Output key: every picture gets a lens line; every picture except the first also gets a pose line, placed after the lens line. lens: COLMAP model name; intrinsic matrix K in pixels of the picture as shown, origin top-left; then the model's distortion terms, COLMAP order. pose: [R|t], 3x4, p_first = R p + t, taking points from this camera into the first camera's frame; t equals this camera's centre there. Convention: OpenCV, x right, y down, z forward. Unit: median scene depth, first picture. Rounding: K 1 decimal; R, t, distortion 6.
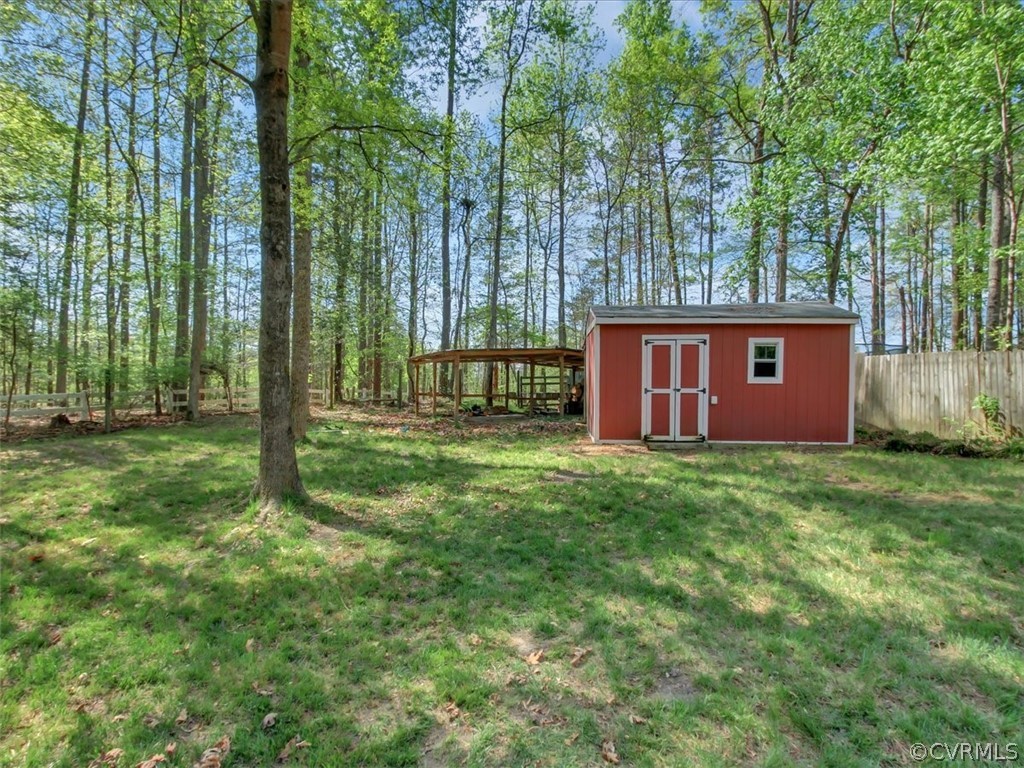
lens RADIAL K [[539.1, 0, 506.7], [0, 539.1, 392.7], [0, 0, 1]] dist [-0.005283, 0.000268]
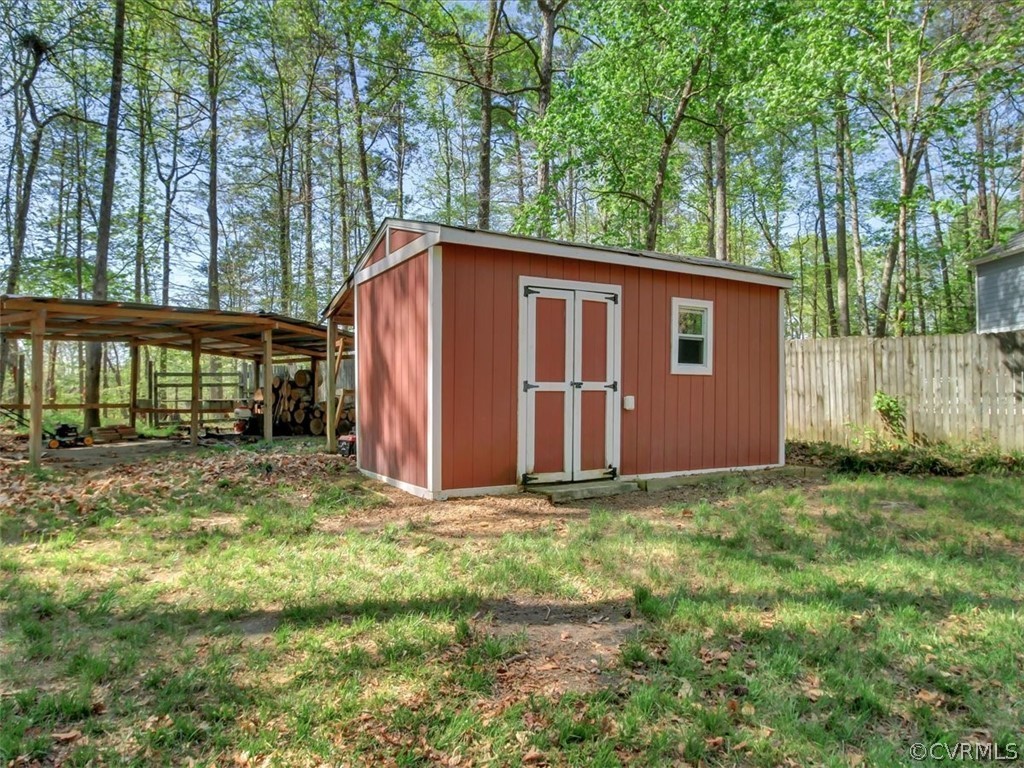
lens RADIAL K [[646.4, 0, 507.2], [0, 646.4, 388.2], [0, 0, 1]] dist [-0.001756, -0.001097]
pose [[0.828992, 0.002323, 0.559256, -0.097210], [0.011407, 0.999713, -0.021062, 0.010995], [-0.559144, 0.023839, 0.828728, 0.508401]]
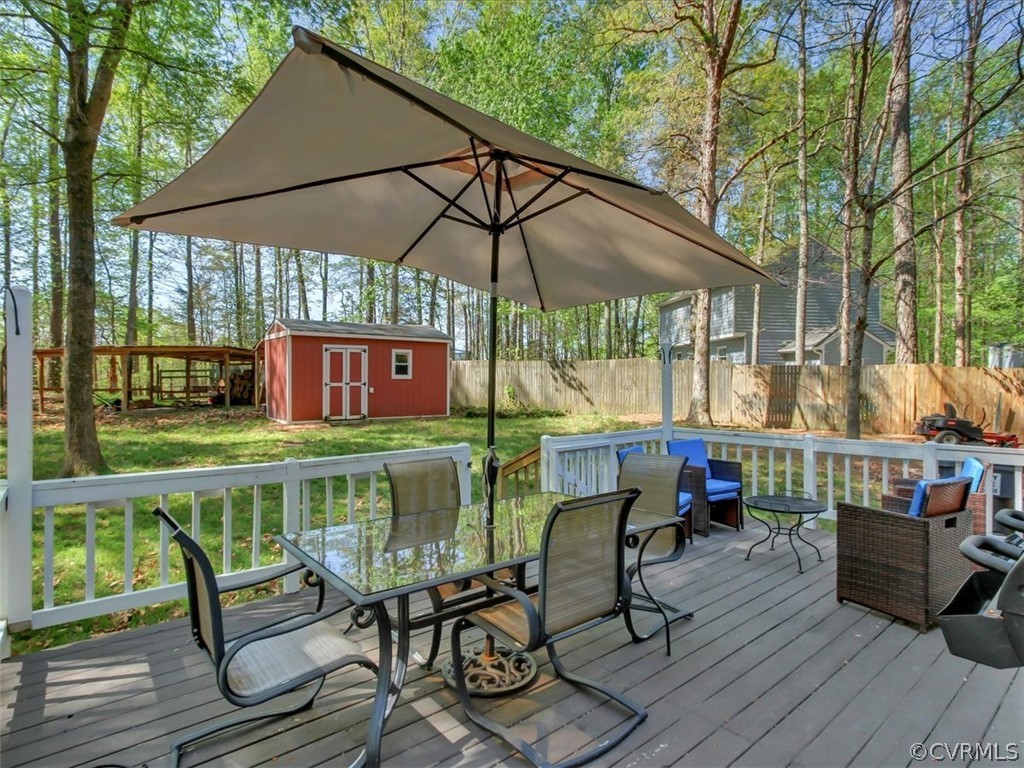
lens RADIAL K [[539.1, 0, 504.5], [0, 539.1, 385.4], [0, 0, 1]] dist [-0.005283, 0.000268]
pose [[0.756417, -0.011257, 0.653992, -0.305232], [0.008062, 0.999936, 0.007886, -0.008605], [-0.654039, -0.000692, 0.756460, -0.358415]]
